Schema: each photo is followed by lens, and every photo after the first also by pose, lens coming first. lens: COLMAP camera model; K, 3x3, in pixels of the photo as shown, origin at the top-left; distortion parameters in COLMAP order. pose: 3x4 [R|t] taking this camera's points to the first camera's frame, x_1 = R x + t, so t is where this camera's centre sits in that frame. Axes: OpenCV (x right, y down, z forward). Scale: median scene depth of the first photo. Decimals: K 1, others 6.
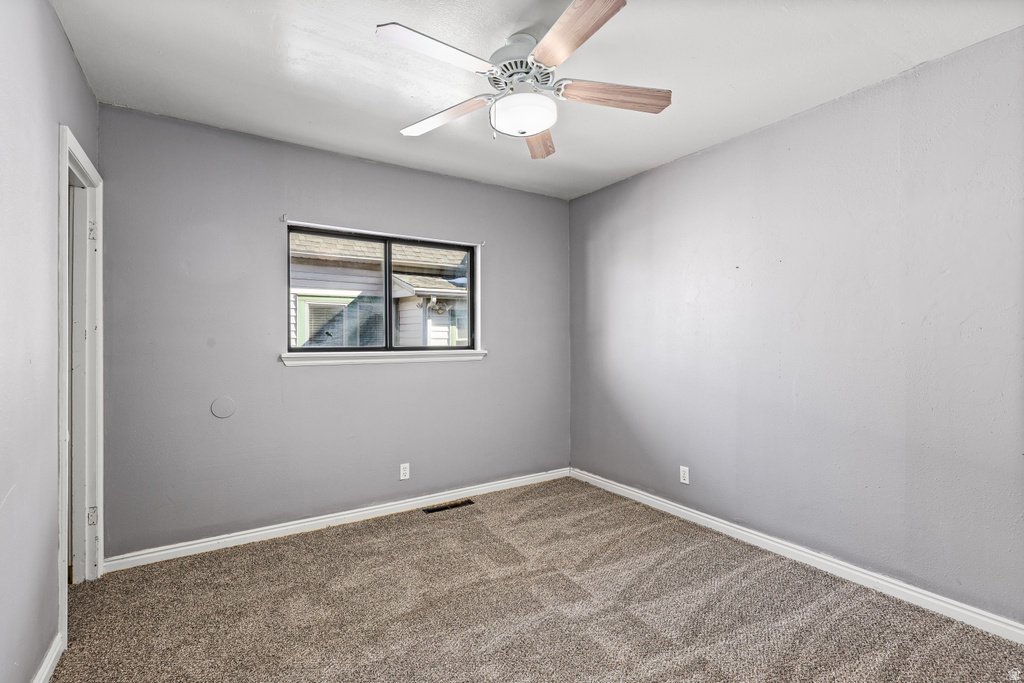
lens RADIAL K [[472.6, 0, 505.3], [0, 472.6, 340.9], [0, 0, 1]] dist [0.000598, 0.000218]
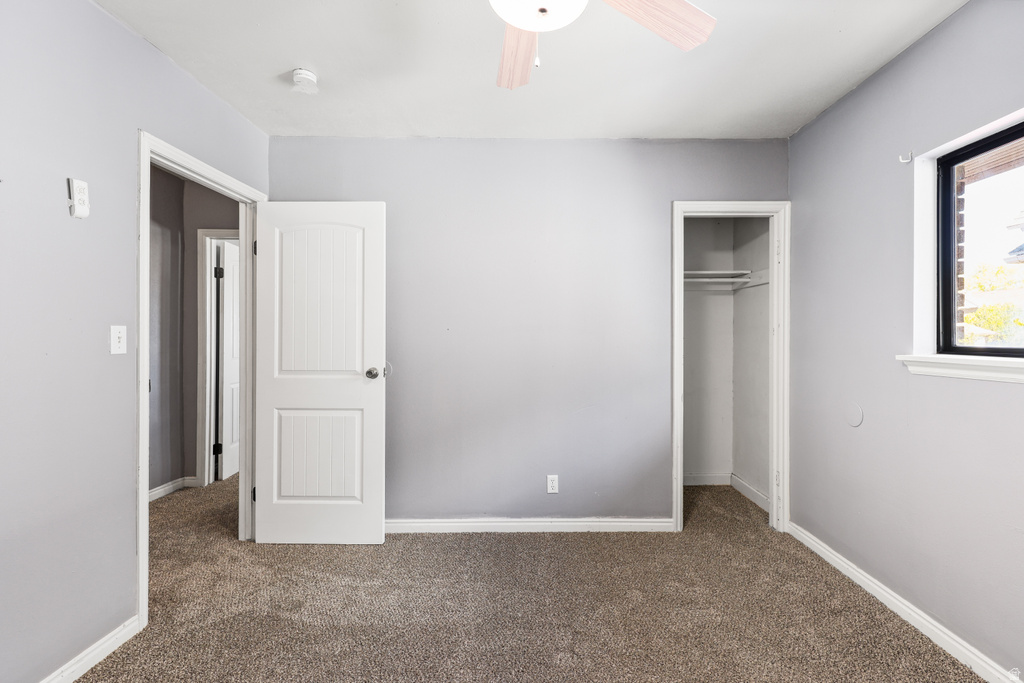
lens RADIAL K [[404.6, 0, 512.0], [0, 404.6, 341.5], [0, 0, 1]] dist [-0.000109, -0.000004]
pose [[-0.555304, 0.005559, -0.831629, 0.384587], [0.004096, 0.999984, 0.003950, 0.005829], [0.831637, -0.001213, -0.555318, 1.003028]]
